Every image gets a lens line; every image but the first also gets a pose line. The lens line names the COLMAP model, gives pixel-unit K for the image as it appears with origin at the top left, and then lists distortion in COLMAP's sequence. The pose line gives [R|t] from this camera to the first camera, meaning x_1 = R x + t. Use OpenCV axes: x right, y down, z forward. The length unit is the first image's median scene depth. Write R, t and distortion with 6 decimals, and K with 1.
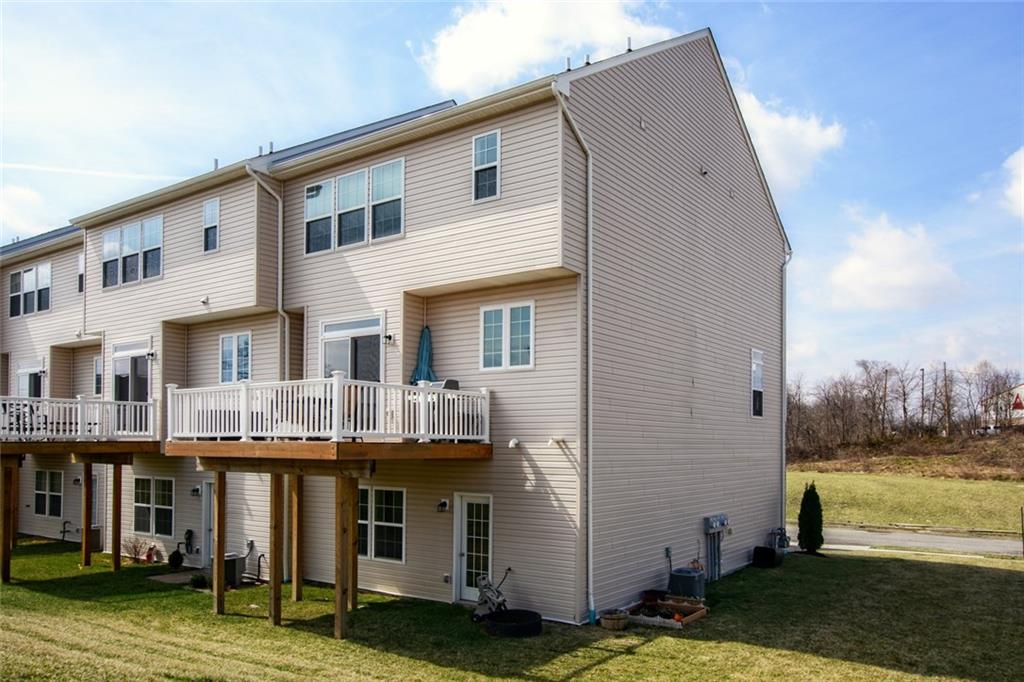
lens RADIAL K [[755.9, 0, 511.7], [0, 755.9, 340.9], [0, 0, 1]] dist [0.025996, 0.003052]
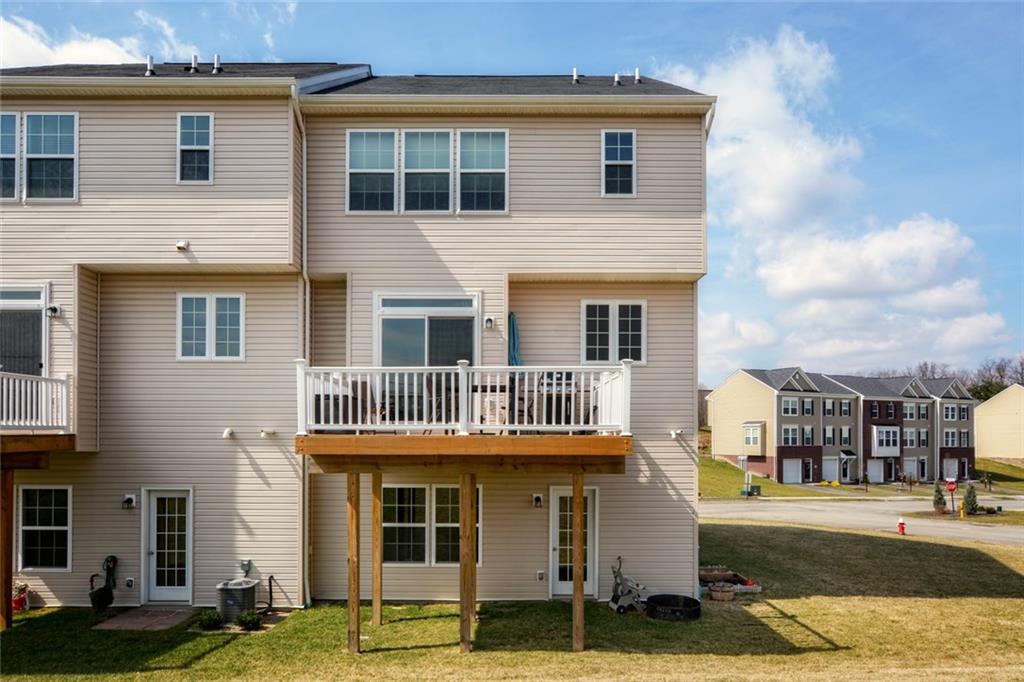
lens RADIAL K [[637.5, 0, 515.2], [0, 637.5, 357.1], [0, 0, 1]] dist [0.004016, 0.005931]
pose [[0.814751, 0.065873, 0.576057, -0.512859], [-0.074948, 0.997155, -0.008024, 0.037716], [-0.574946, -0.036637, 0.817370, 0.309579]]
